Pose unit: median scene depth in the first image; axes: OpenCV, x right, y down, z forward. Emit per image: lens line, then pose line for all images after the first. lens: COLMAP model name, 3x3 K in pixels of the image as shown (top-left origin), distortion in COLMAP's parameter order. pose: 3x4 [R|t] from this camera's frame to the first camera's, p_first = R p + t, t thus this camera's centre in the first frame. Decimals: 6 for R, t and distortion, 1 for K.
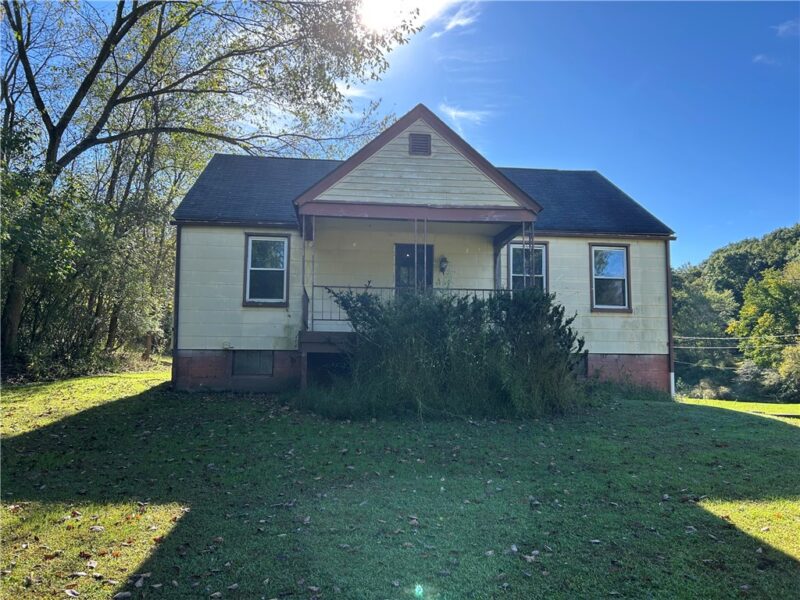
lens RADIAL K [[606.7, 0, 400.0], [0, 606.7, 300.0], [0, 0, 1]] dist [0.058957, -0.070436]
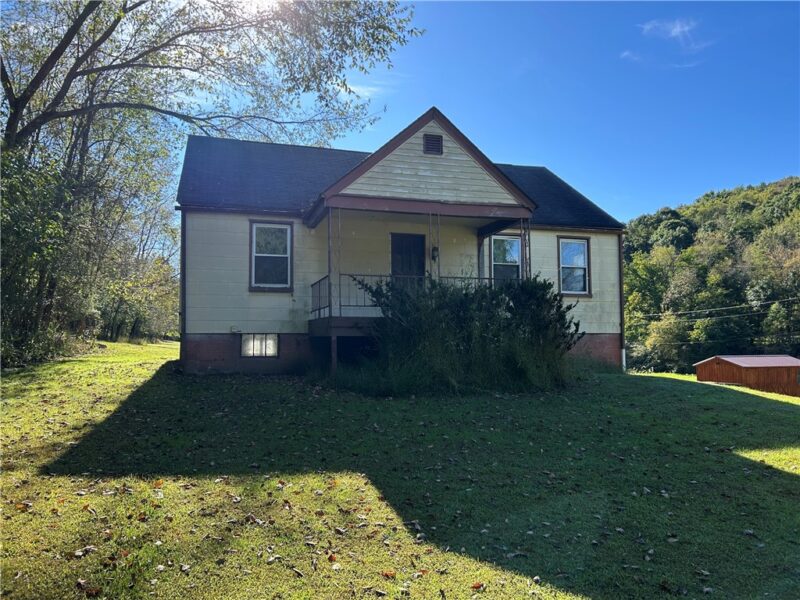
lens RADIAL K [[606.7, 0, 400.0], [0, 606.7, 300.0], [0, 0, 1]] dist [0.058957, -0.070436]
pose [[0.983247, 0.000644, 0.182276, -0.191682], [-0.007524, 0.999285, 0.037054, -0.014908], [-0.182121, -0.037805, 0.982549, -0.059198]]
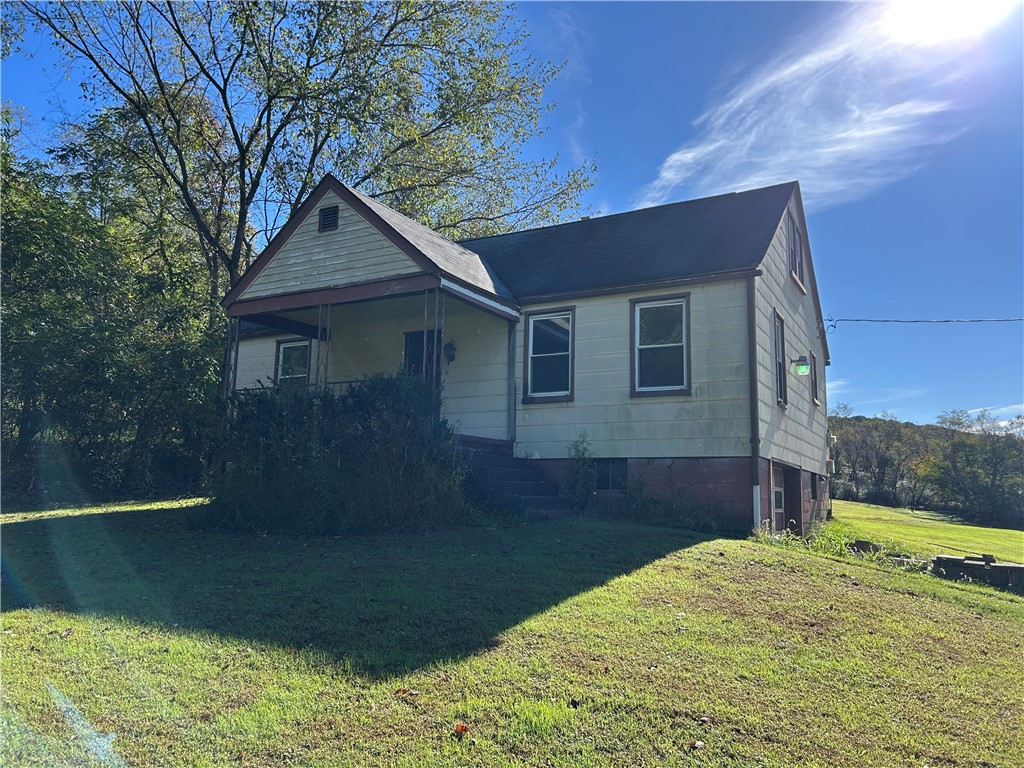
lens RADIAL K [[776.6, 0, 512.0], [0, 776.6, 384.0], [0, 0, 1]] dist [0.058957, -0.070436]
pose [[0.811763, -0.078583, -0.578676, 0.750795], [0.050988, 0.996658, -0.063819, 0.055787], [0.581757, 0.022301, 0.813057, 0.213013]]
